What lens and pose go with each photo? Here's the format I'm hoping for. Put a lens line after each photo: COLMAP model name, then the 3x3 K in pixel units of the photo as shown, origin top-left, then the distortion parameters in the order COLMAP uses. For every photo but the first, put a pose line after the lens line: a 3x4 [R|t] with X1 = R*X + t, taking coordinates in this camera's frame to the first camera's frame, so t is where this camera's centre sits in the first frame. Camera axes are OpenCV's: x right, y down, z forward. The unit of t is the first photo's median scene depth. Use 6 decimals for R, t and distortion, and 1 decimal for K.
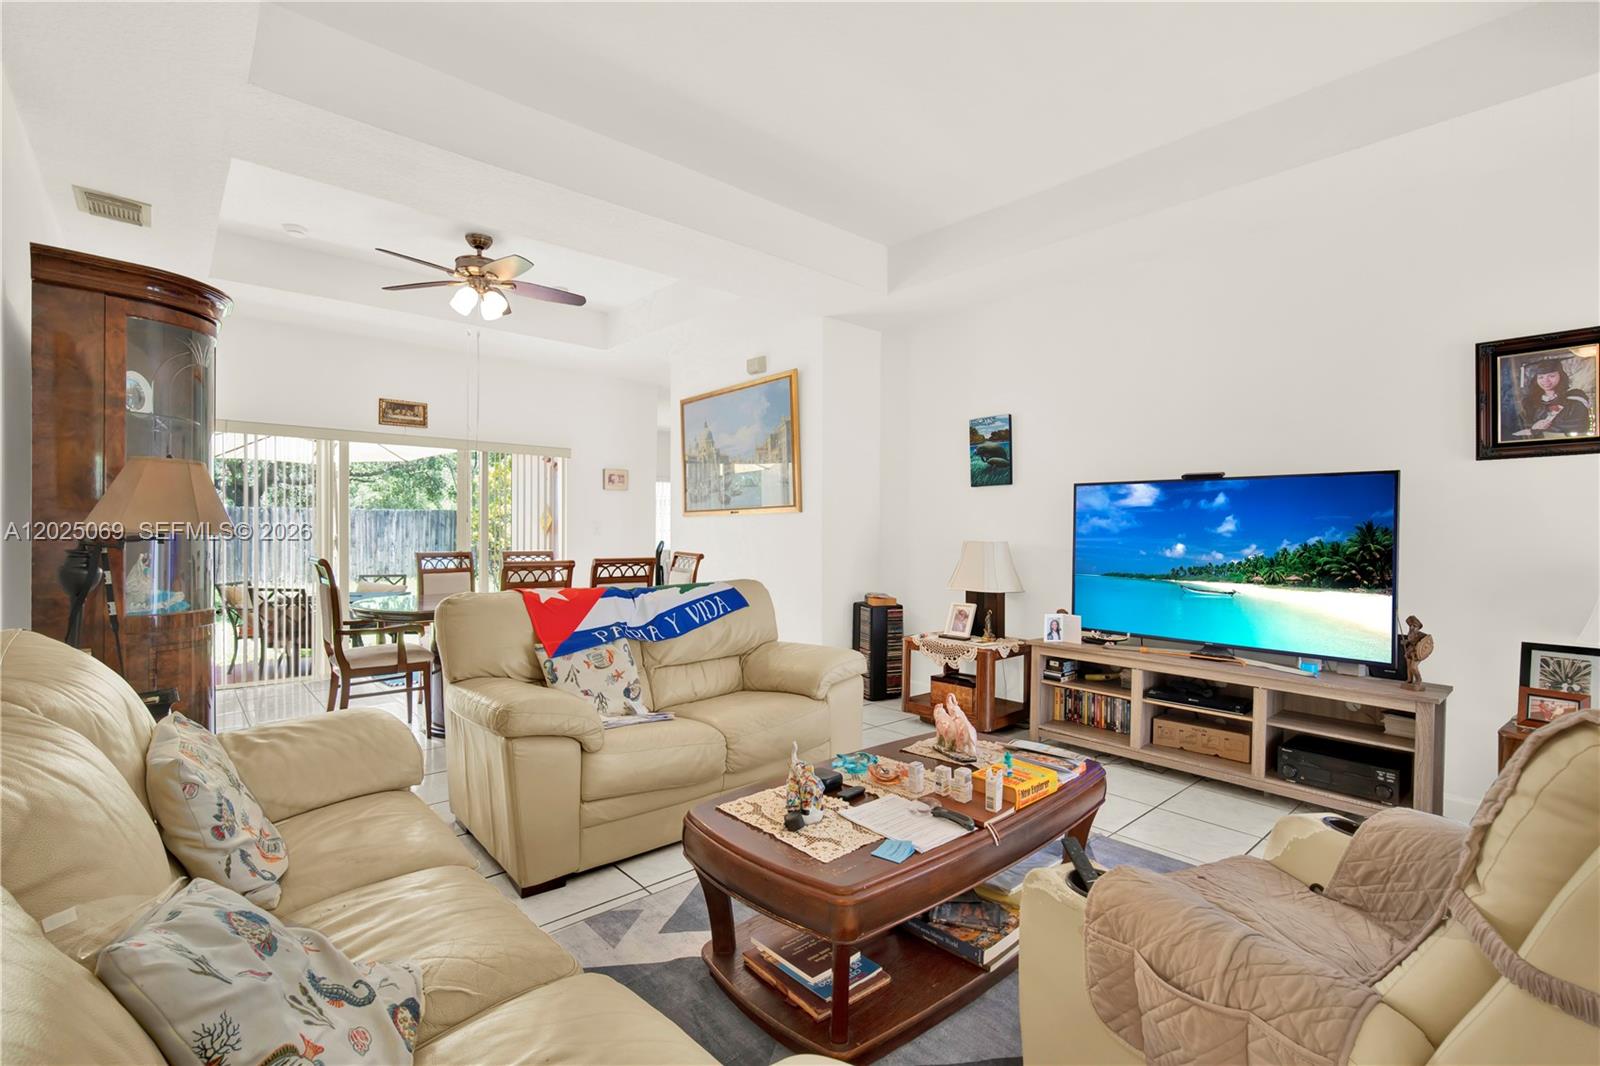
lens RADIAL K [[708.6, 0, 800.0], [0, 708.6, 533.0], [0, 0, 1]] dist [0.001884, 0.000150]
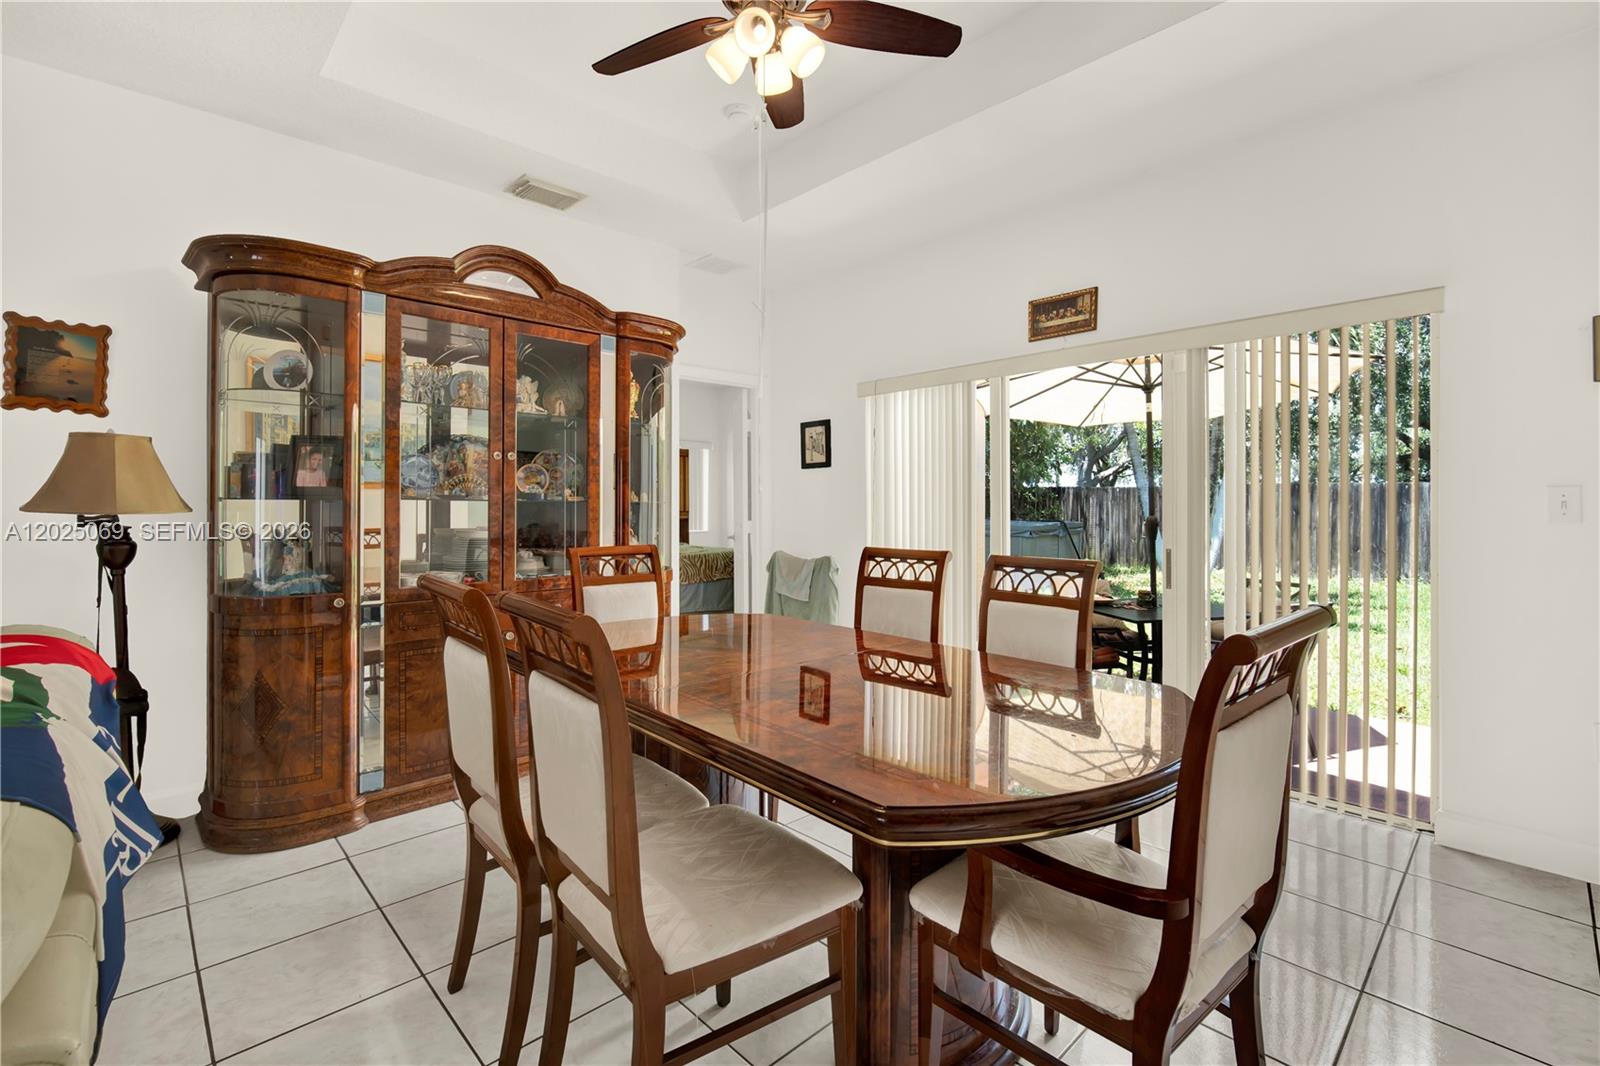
lens RADIAL K [[726.8, 0, 800.0], [0, 726.8, 533.0], [0, 0, 1]] dist [-0.001288, -0.000231]
pose [[0.041414, 0.032998, -0.998597, 0.049780], [-0.005914, 0.999445, 0.032781, -0.003725], [0.999125, 0.004548, 0.041586, 0.763852]]
